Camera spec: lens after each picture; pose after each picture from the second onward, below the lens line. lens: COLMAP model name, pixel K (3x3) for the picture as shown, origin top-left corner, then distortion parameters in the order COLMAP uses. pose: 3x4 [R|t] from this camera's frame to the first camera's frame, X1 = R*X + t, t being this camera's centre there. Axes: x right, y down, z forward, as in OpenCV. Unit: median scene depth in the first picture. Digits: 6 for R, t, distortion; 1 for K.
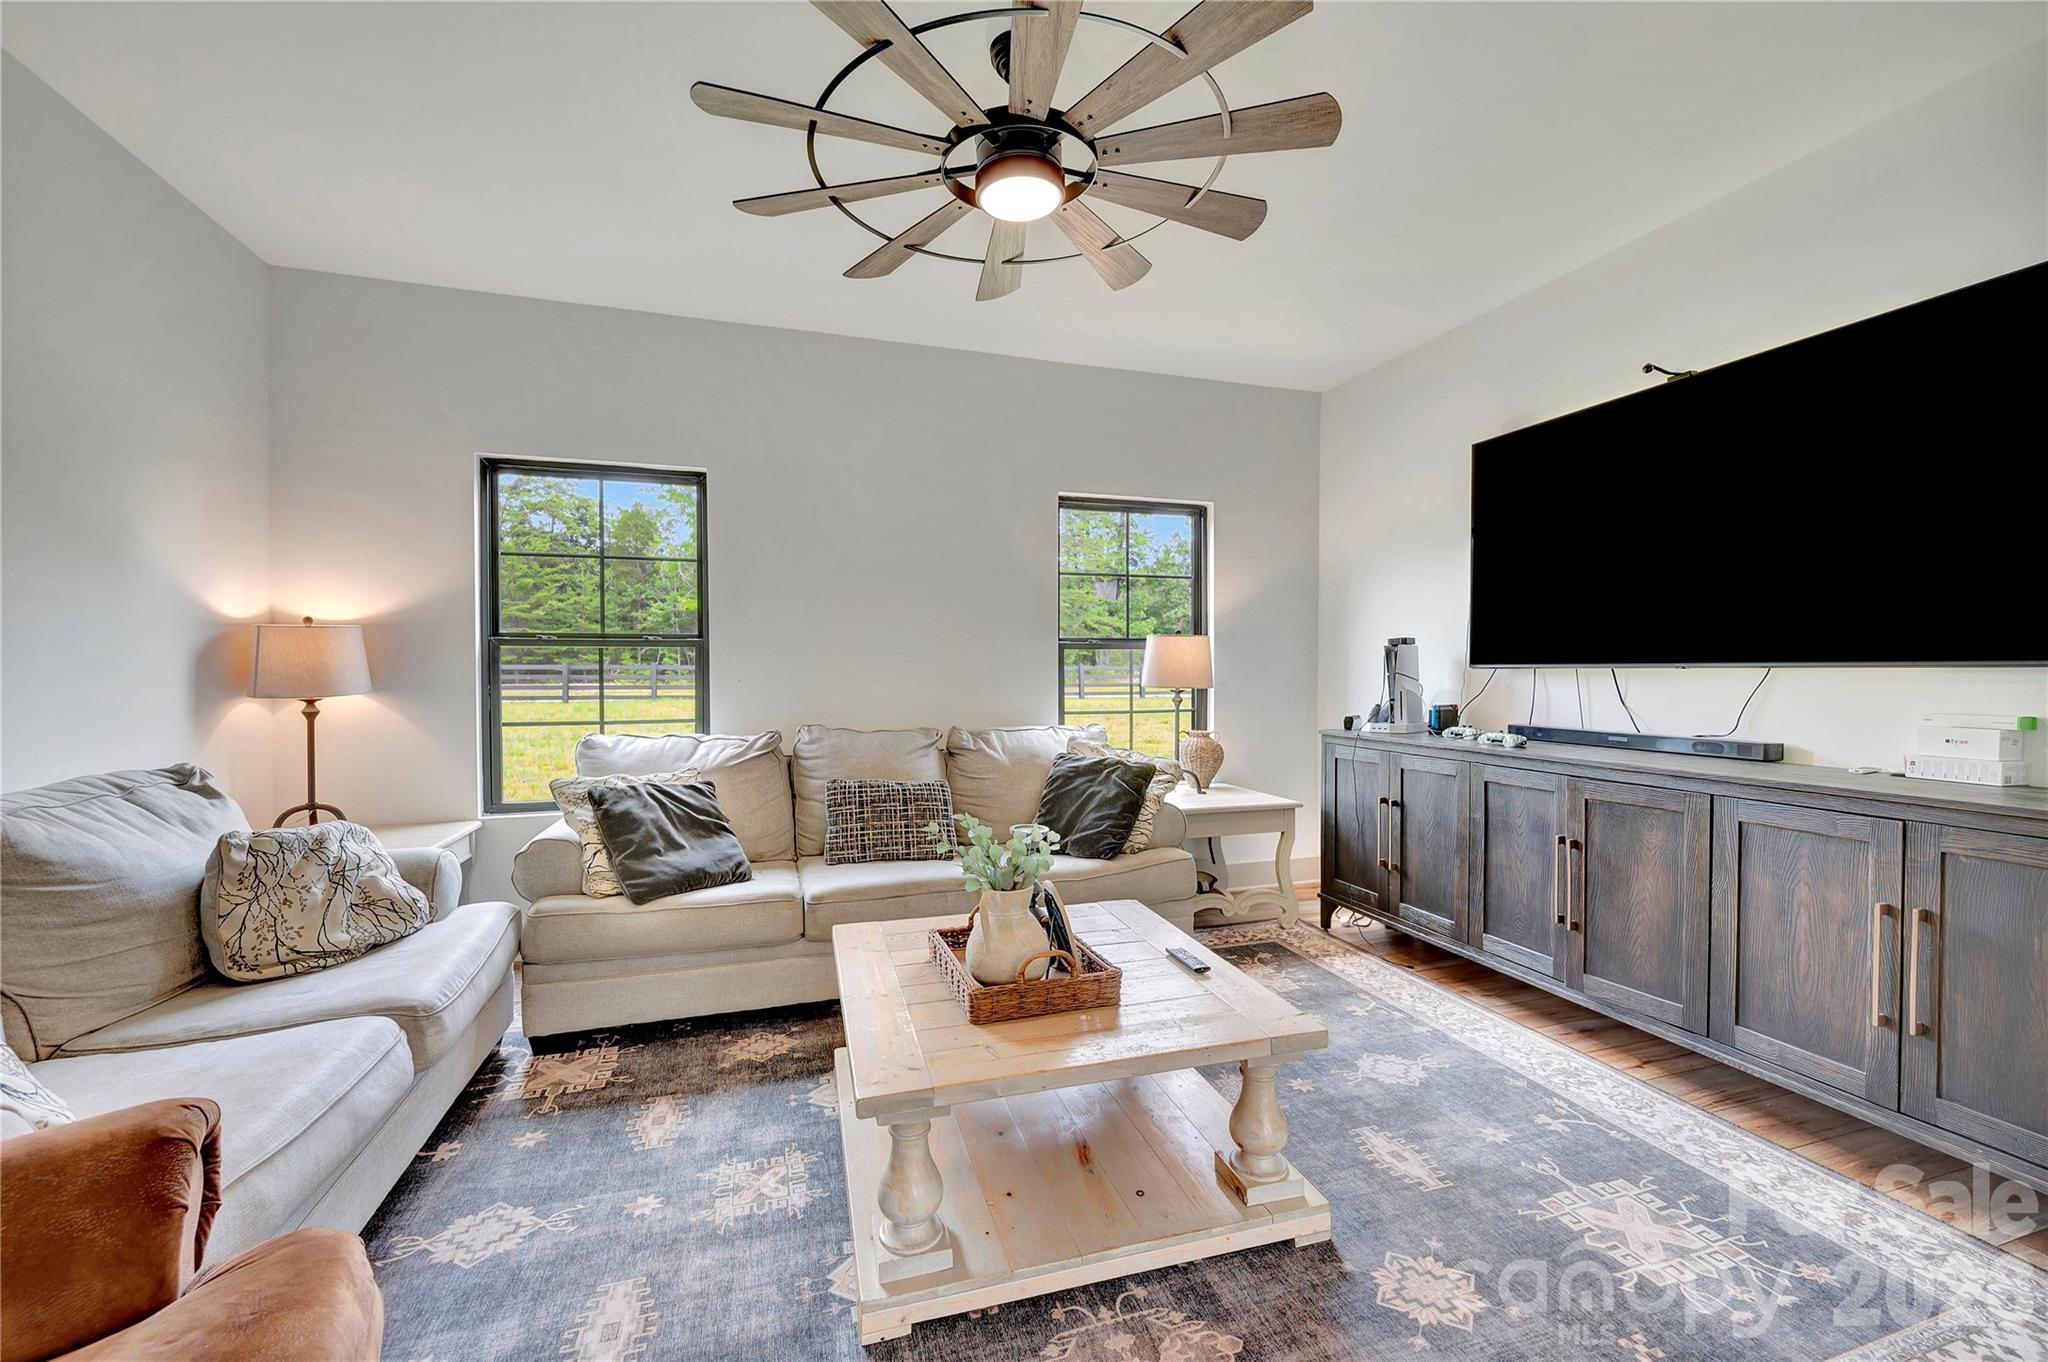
lens RADIAL K [[821.0, 0, 1039.7], [0, 821.0, 682.2], [0, 0, 1]] dist [0.000189, 0.000747]
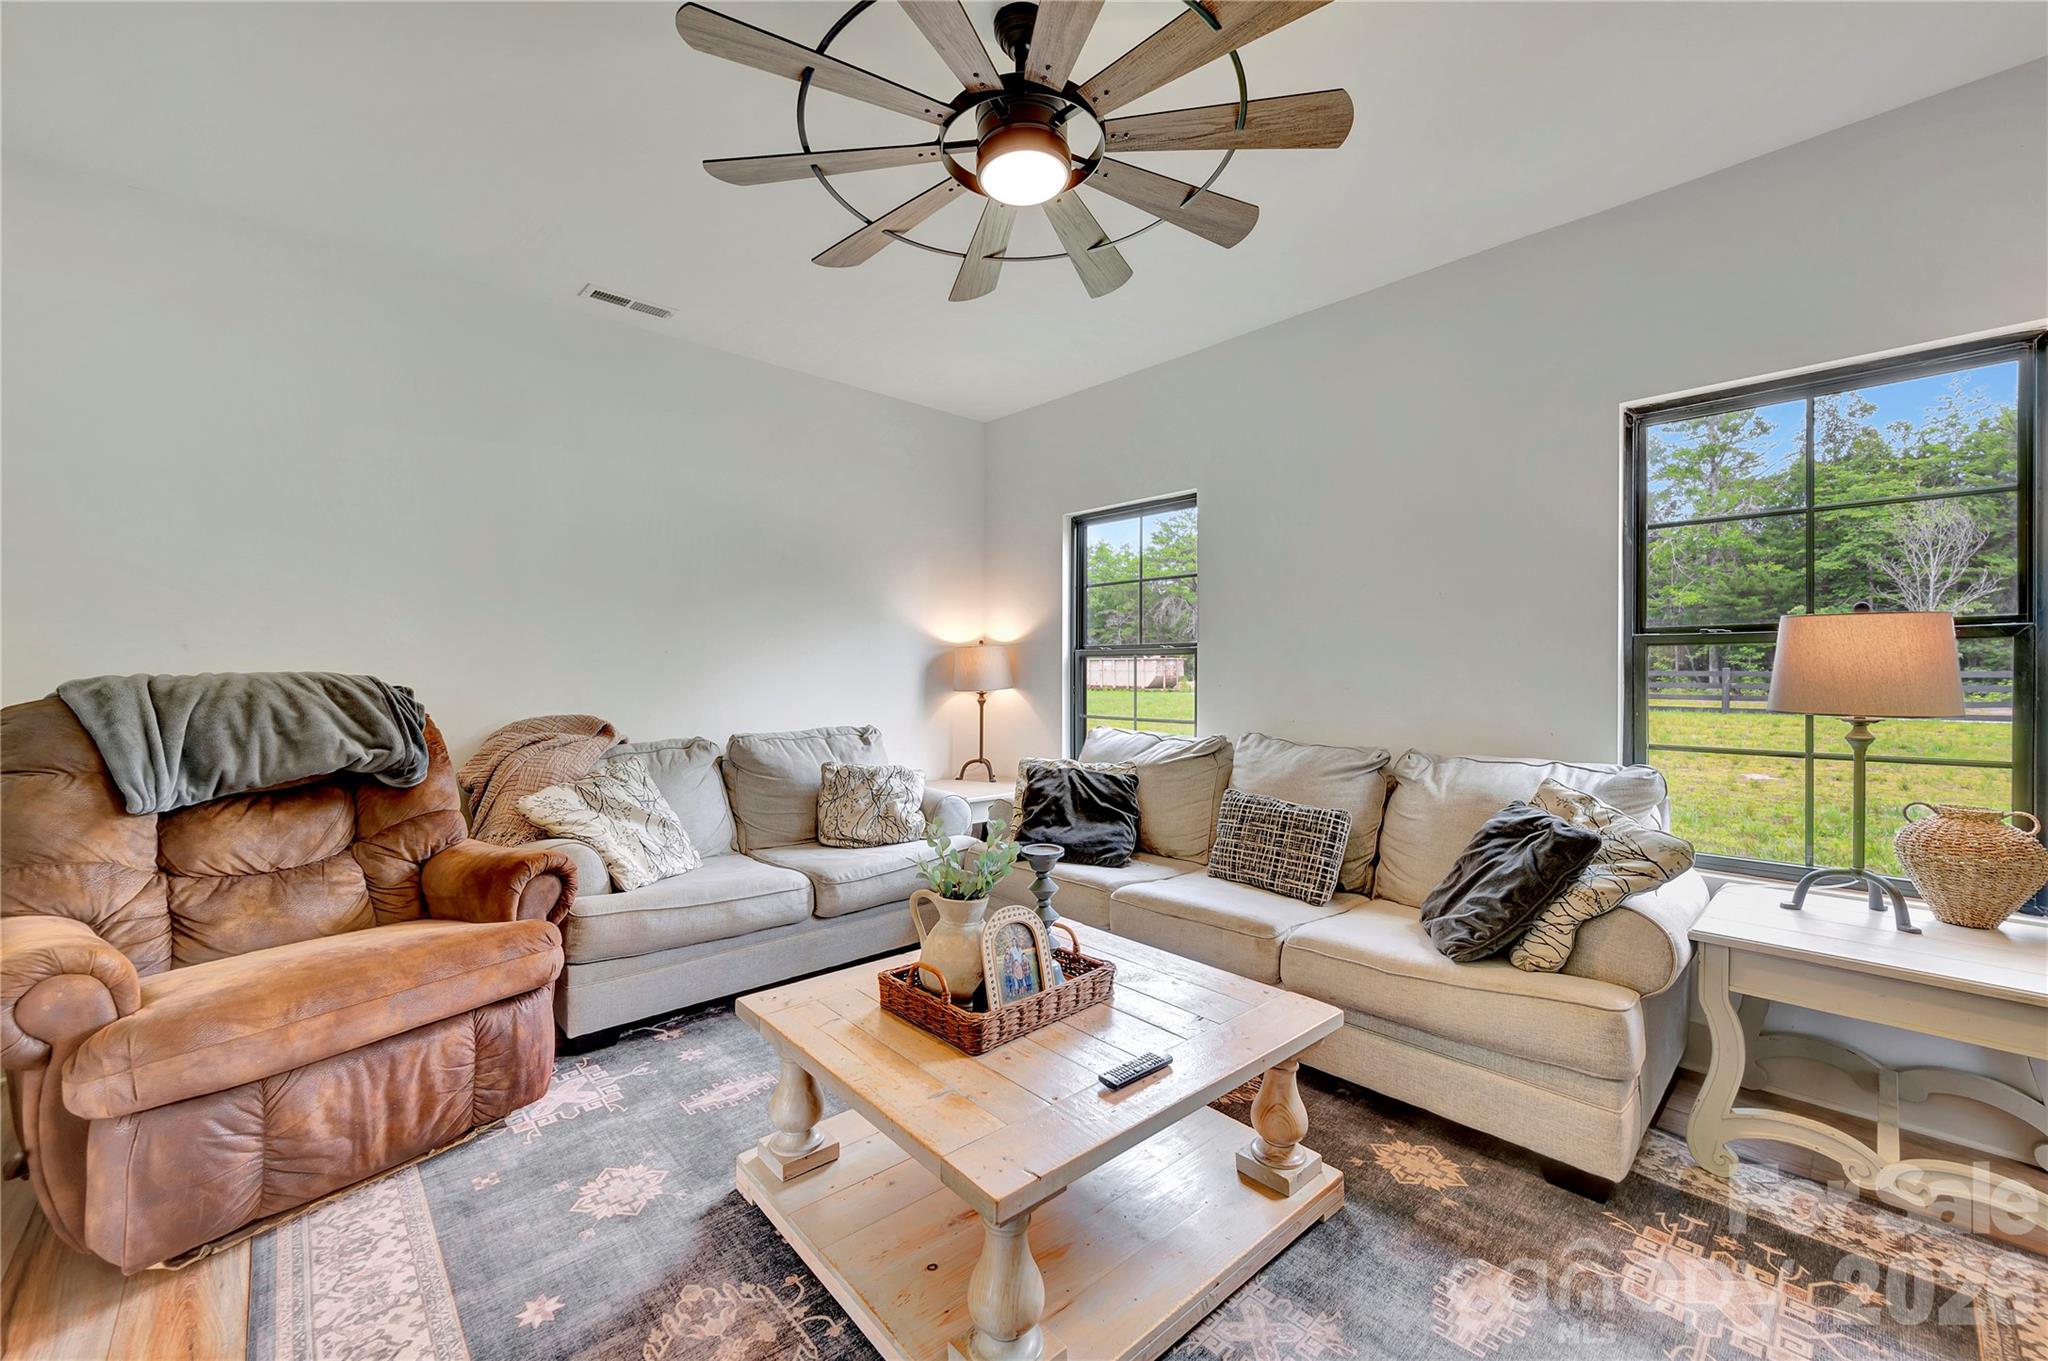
lens RADIAL K [[821.0, 0, 1026.1], [0, 821.0, 672.2], [0, 0, 1]] dist [0.000189, 0.000747]
pose [[0.414648, 0.000022, -0.909982, 0.621605], [-0.018410, 0.999796, -0.008364, -0.007319], [0.909796, 0.020221, 0.414564, 0.457576]]
